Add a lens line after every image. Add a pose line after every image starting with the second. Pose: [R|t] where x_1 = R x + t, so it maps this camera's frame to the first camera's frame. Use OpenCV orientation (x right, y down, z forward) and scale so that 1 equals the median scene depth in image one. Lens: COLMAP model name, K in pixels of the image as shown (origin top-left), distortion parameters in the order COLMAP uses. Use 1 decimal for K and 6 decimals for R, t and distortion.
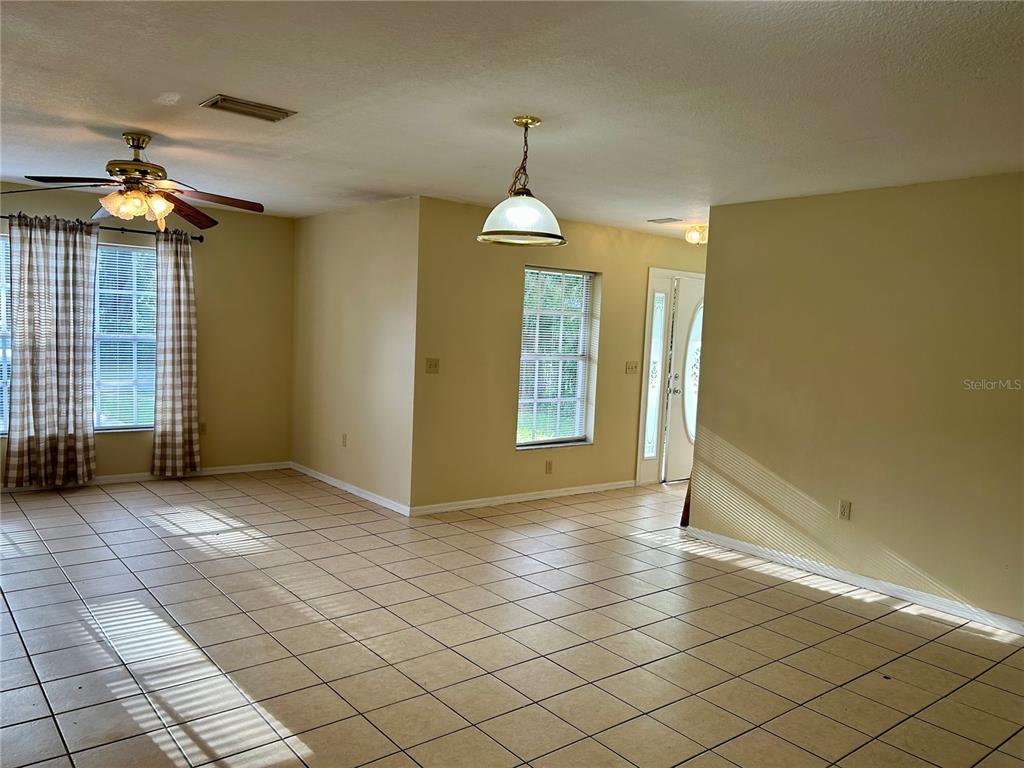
lens RADIAL K [[774.9, 0, 511.8], [0, 774.9, 389.8], [0, 0, 1]] dist [0.046744, -0.045689]
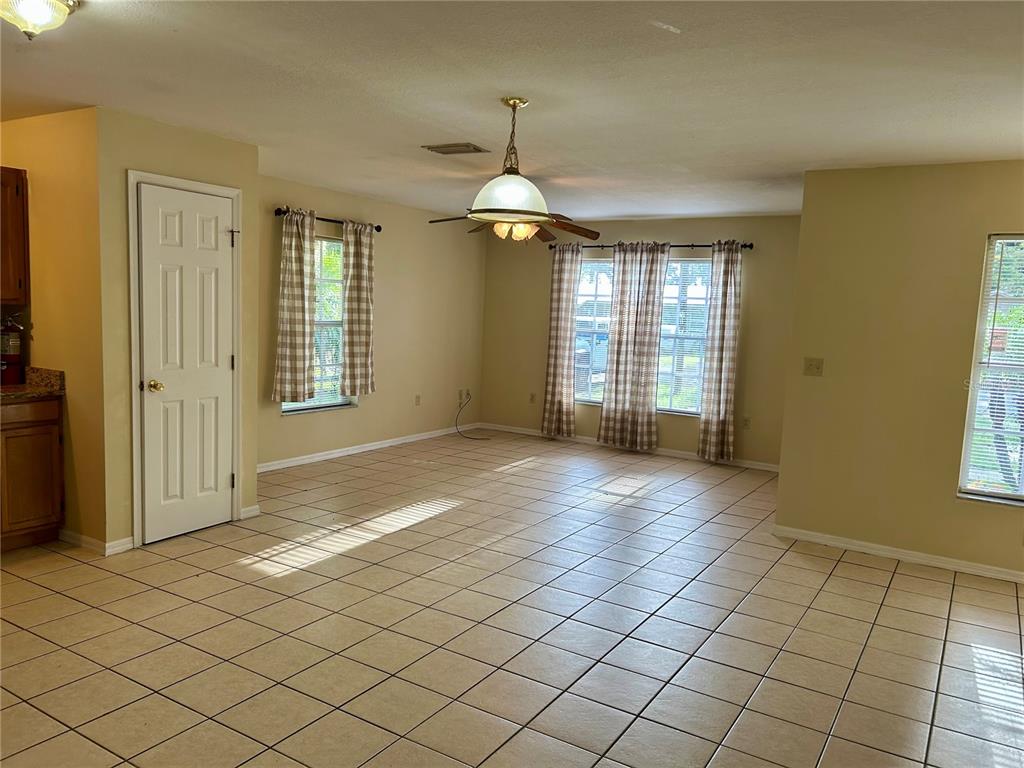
lens RADIAL K [[767.0, 0, 506.4], [0, 767.0, 386.0], [0, 0, 1]] dist [0.077354, -0.005648]
pose [[0.332334, 0.069063, -0.940630, 0.574832], [-0.107459, 0.993594, 0.034985, -0.003341], [0.937020, 0.089453, 0.337627, 0.386009]]
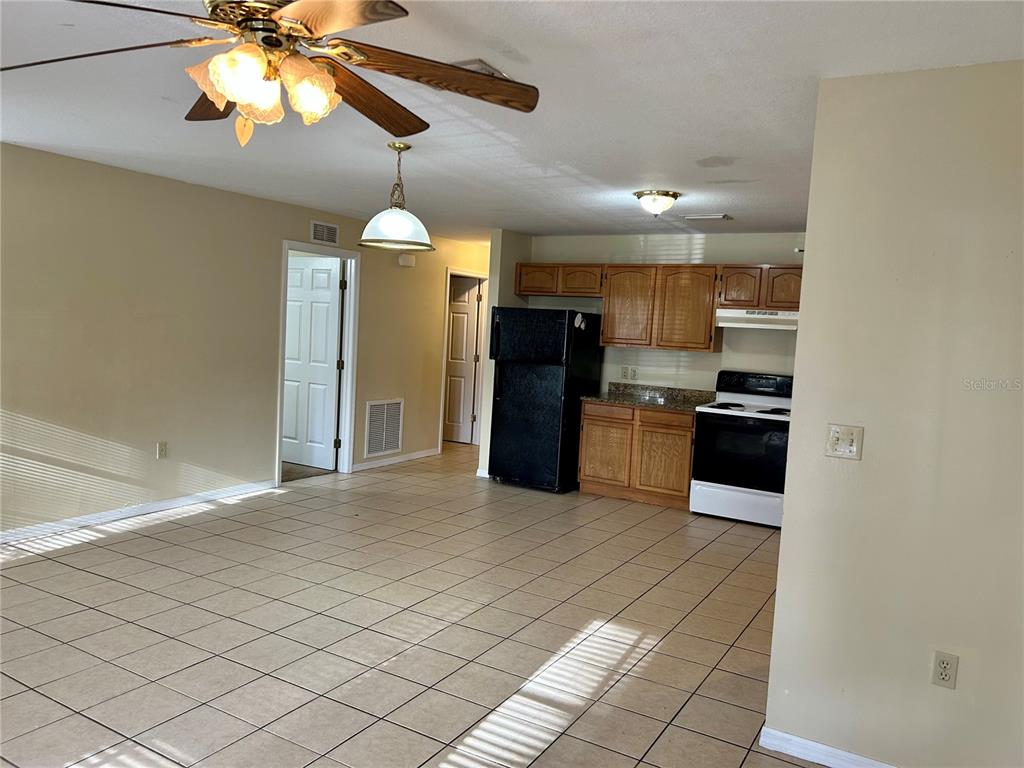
lens RADIAL K [[774.9, 0, 511.8], [0, 774.9, 389.8], [0, 0, 1]] dist [0.046744, -0.045689]
pose [[-0.351747, -0.142771, 0.925143, -0.671134], [0.010089, 0.987665, 0.156256, -0.092650], [-0.936041, 0.064296, -0.345968, 0.725349]]
